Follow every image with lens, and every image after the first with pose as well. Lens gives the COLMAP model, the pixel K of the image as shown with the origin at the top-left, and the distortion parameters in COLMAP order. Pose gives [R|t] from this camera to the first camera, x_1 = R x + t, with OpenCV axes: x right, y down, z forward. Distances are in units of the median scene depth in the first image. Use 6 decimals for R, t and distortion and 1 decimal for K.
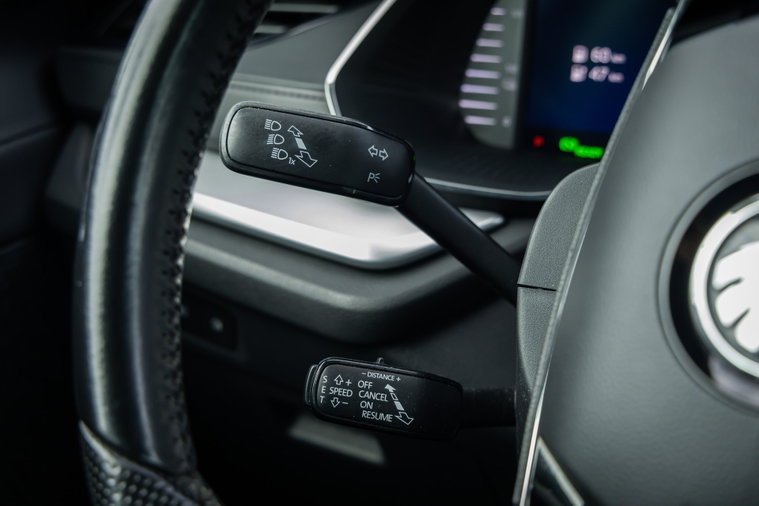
lens RADIAL K [[1016.0, 0, 387.8], [0, 1016.0, 249.8], [0, 0, 1]] dist [0.083431, 0.000000]
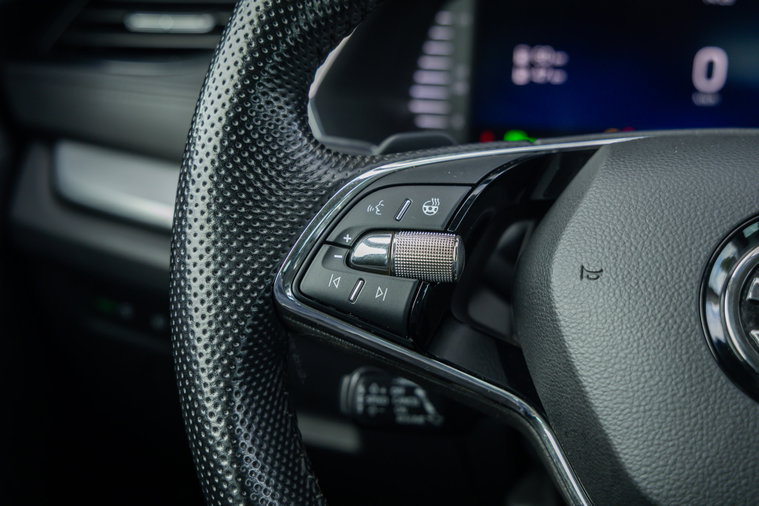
lens RADIAL K [[1016.0, 0, 384.2], [0, 1016.0, 255.7], [0, 0, 1]] dist [0.083431, 0.000000]
pose [[0.984979, -0.072522, 0.156706, -0.138520], [0.065129, 0.996531, 0.051812, -0.048238], [-0.159920, -0.040827, 0.986285, -0.041111]]
